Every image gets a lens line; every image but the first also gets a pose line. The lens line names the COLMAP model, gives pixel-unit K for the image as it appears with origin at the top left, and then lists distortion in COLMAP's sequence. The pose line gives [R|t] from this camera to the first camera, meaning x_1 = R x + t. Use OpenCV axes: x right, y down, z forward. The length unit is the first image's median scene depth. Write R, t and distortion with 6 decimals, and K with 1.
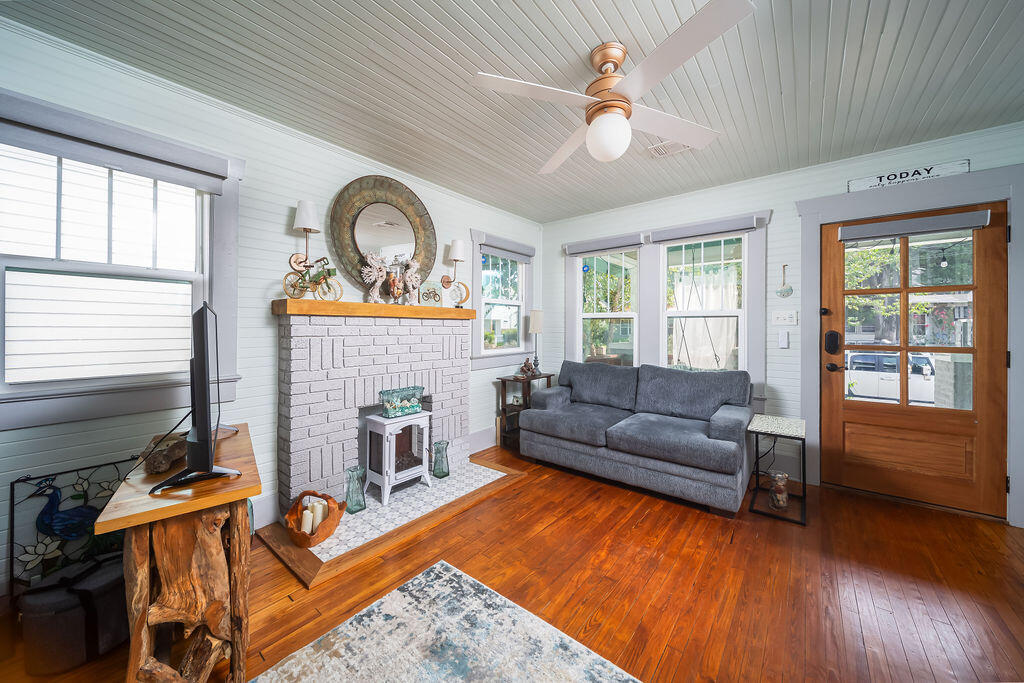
lens RADIAL K [[367.7, 0, 508.2], [0, 367.7, 325.0], [0, 0, 1]] dist [0.001824, 0.000046]
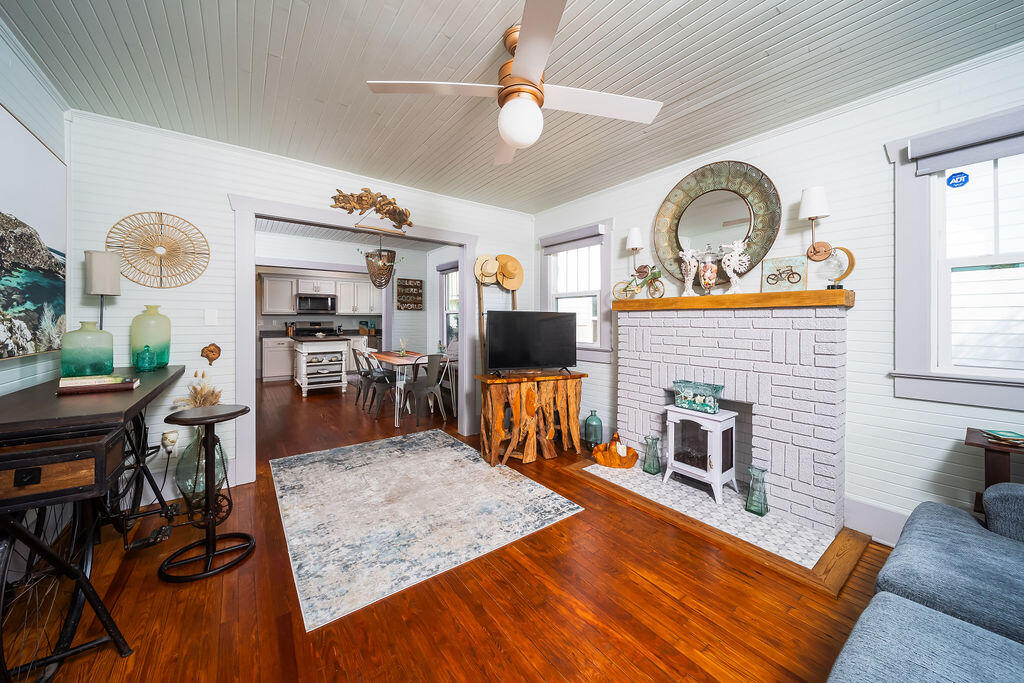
lens RADIAL K [[367.7, 0, 516.8], [0, 367.7, 321.6], [0, 0, 1]] dist [0.001824, 0.000046]
pose [[-0.237851, -0.005877, -0.971284, 0.747512], [0.001275, 0.999979, -0.006363, 0.017614], [0.971301, -0.002752, -0.237839, 0.755059]]
